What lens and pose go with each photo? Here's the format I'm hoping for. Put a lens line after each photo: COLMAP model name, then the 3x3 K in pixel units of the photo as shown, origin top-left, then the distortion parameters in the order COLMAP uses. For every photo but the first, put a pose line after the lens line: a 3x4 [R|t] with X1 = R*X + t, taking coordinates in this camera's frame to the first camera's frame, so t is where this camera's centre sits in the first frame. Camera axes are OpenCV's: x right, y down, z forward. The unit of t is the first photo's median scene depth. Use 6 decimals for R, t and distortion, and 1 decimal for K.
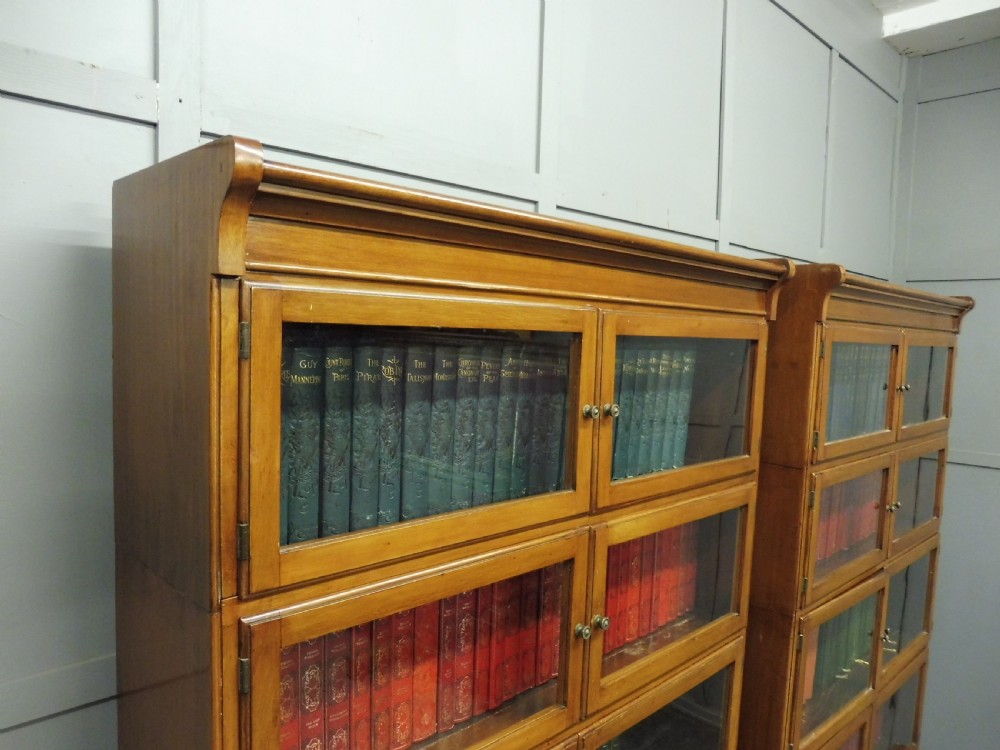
lens RADIAL K [[728.4, 0, 502.5], [0, 728.4, 377.9], [0, 0, 1]] dist [-0.049992, 0.018345]
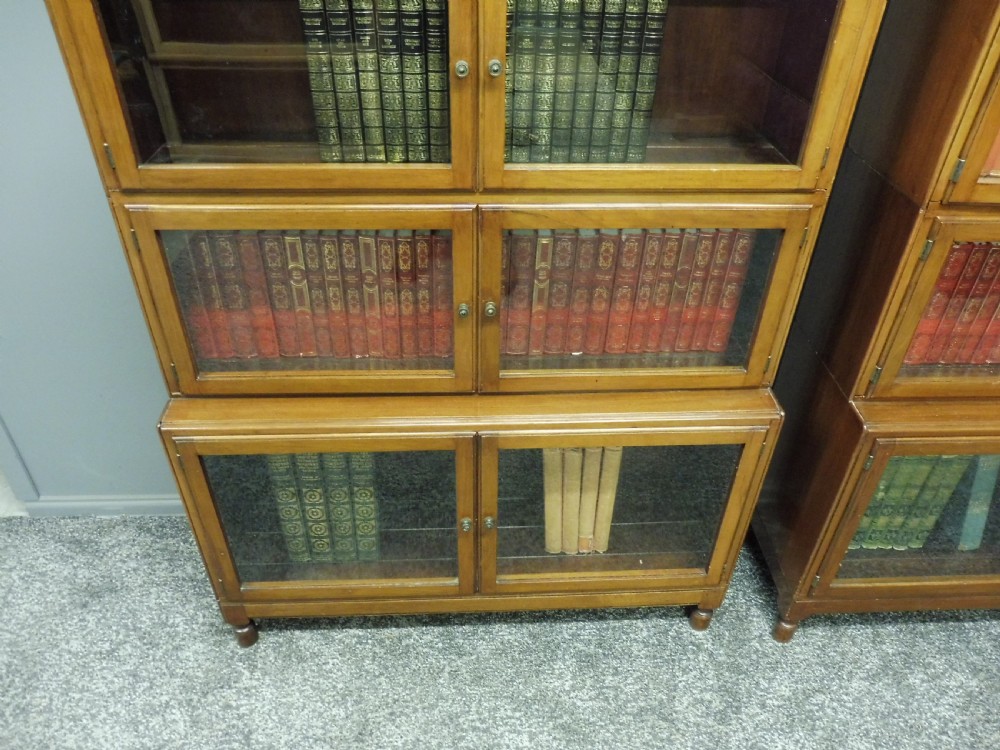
lens RADIAL K [[728.4, 0, 502.2], [0, 728.4, 380.9], [0, 0, 1]] dist [-0.049992, 0.018345]
pose [[0.741039, 0.389092, -0.547237, 0.818117], [-0.041314, 0.839870, 0.541213, 0.524143], [0.670190, -0.378452, 0.638451, 0.309078]]
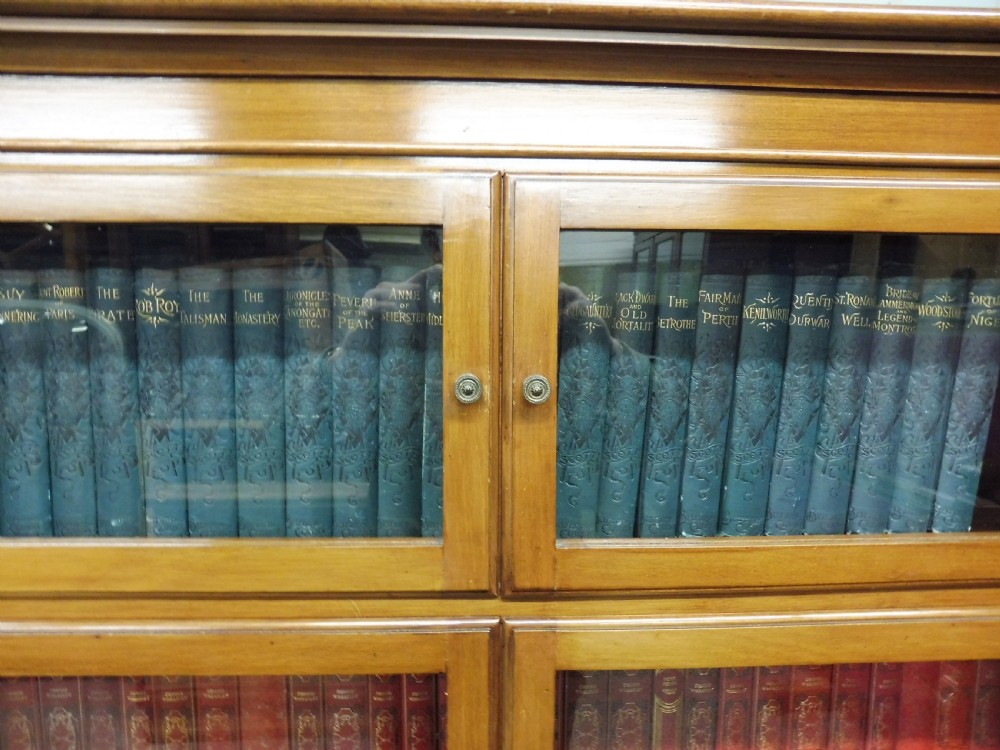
lens RADIAL K [[728.4, 0, 503.0], [0, 728.4, 380.3], [0, 0, 1]] dist [-0.049992, 0.018345]
pose [[0.739553, 0.045111, -0.671585, 0.460622], [-0.025240, 0.998908, 0.039304, 0.020556], [0.672625, -0.012116, 0.739885, 0.652300]]
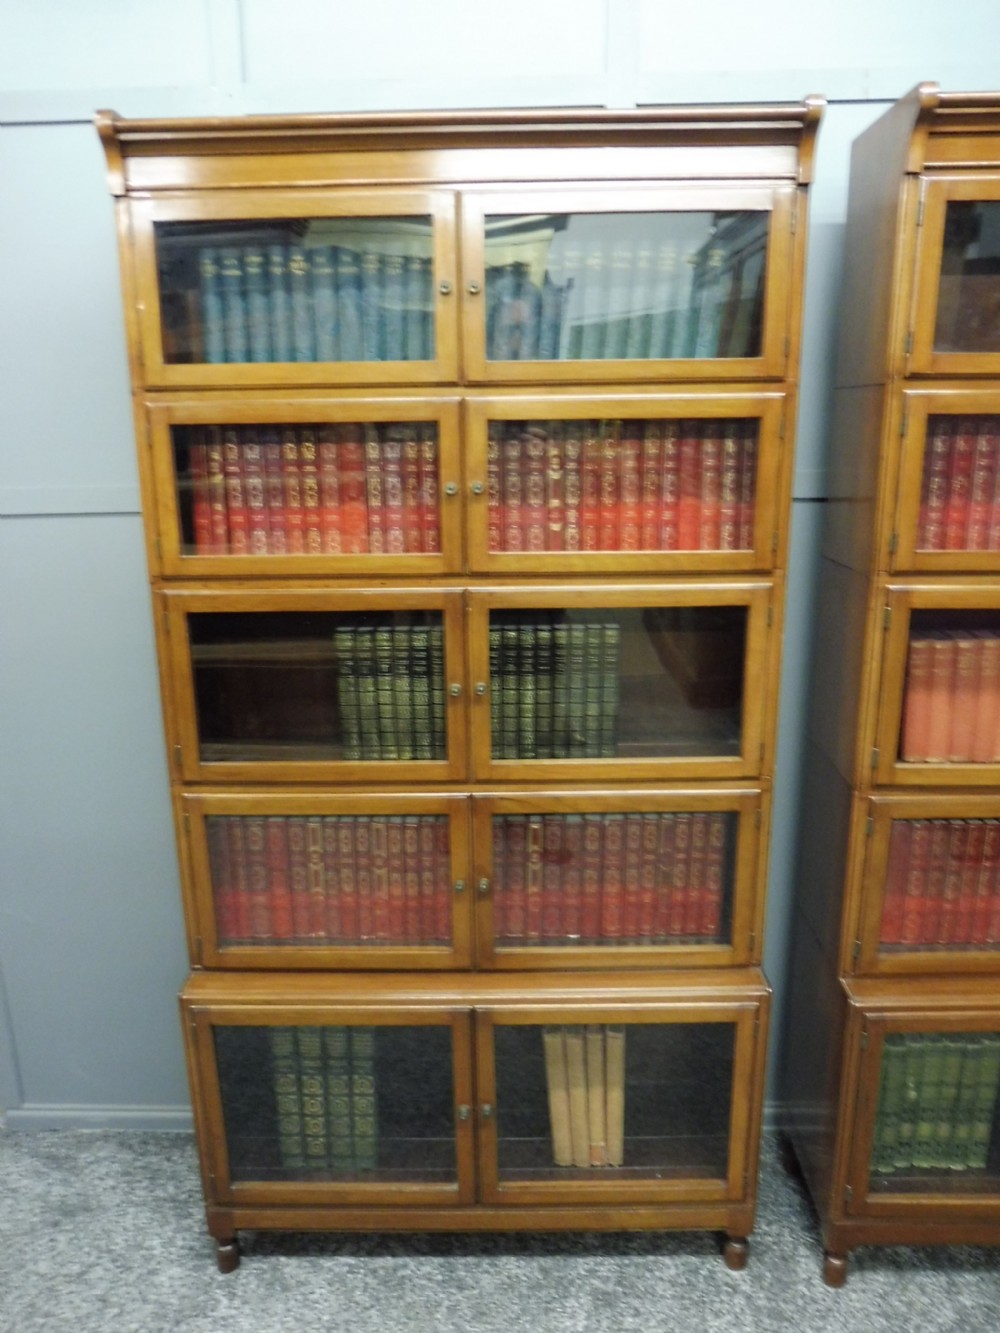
lens RADIAL K [[971.0, 0, 490.2], [0, 971.0, 668.2], [0, 0, 1]] dist [-0.049992, 0.018345]
pose [[0.691995, 0.137390, -0.708708, 1.314155], [-0.006870, 0.982932, 0.183843, 0.352938], [0.721869, -0.122350, 0.681128, -0.050618]]
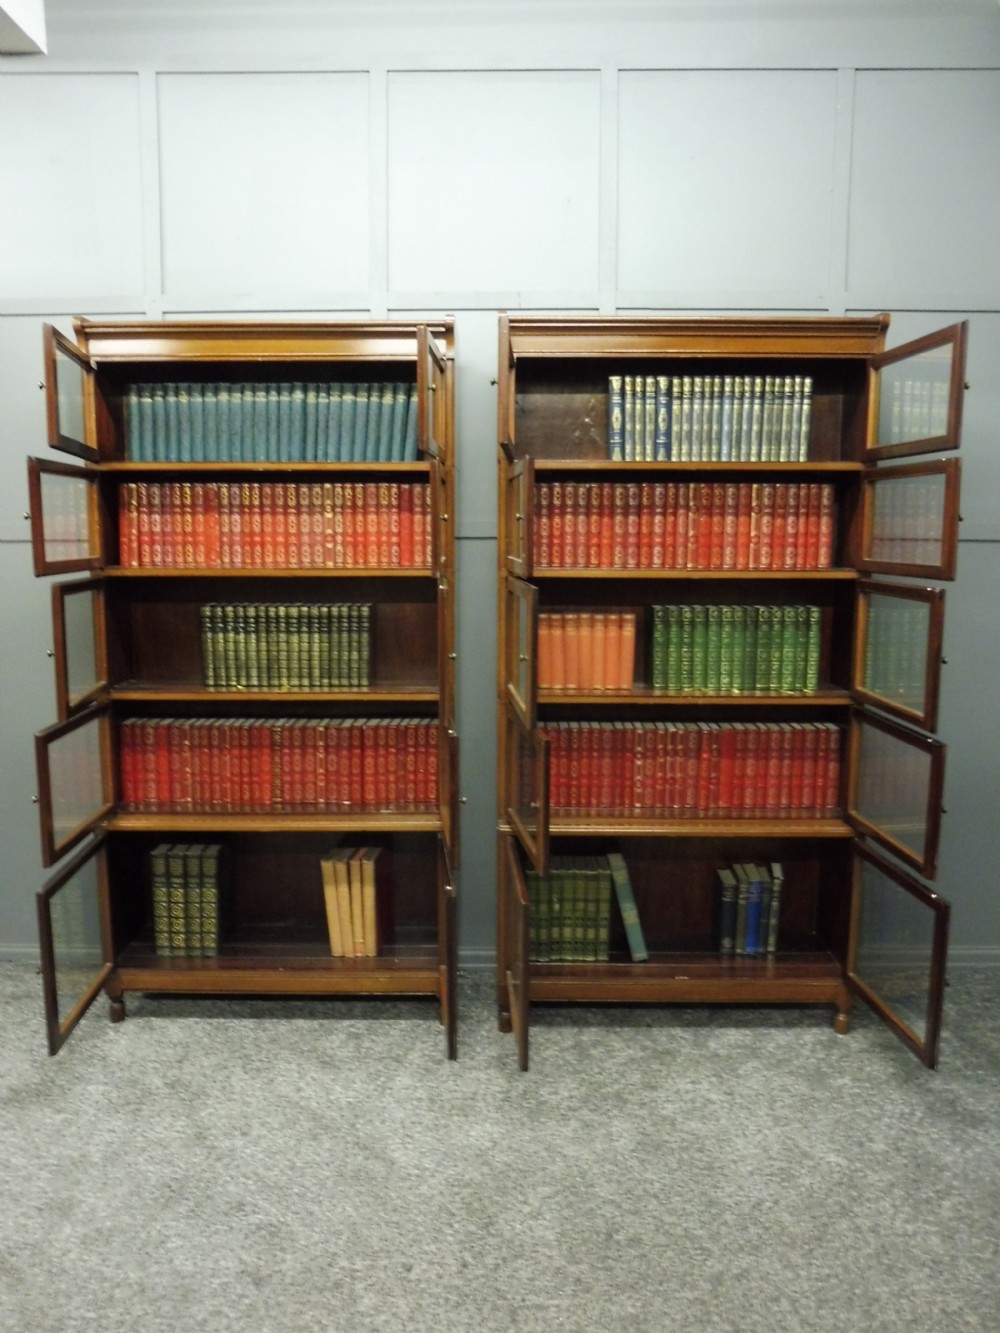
lens RADIAL K [[971.0, 0, 496.2], [0, 971.0, 661.2], [0, 0, 1]] dist [-0.049992, 0.018345]
pose [[0.702023, 0.063729, -0.709297, 2.612679], [-0.025323, 0.997592, 0.064568, 0.570232], [0.711704, -0.027366, 0.701947, -0.486184]]
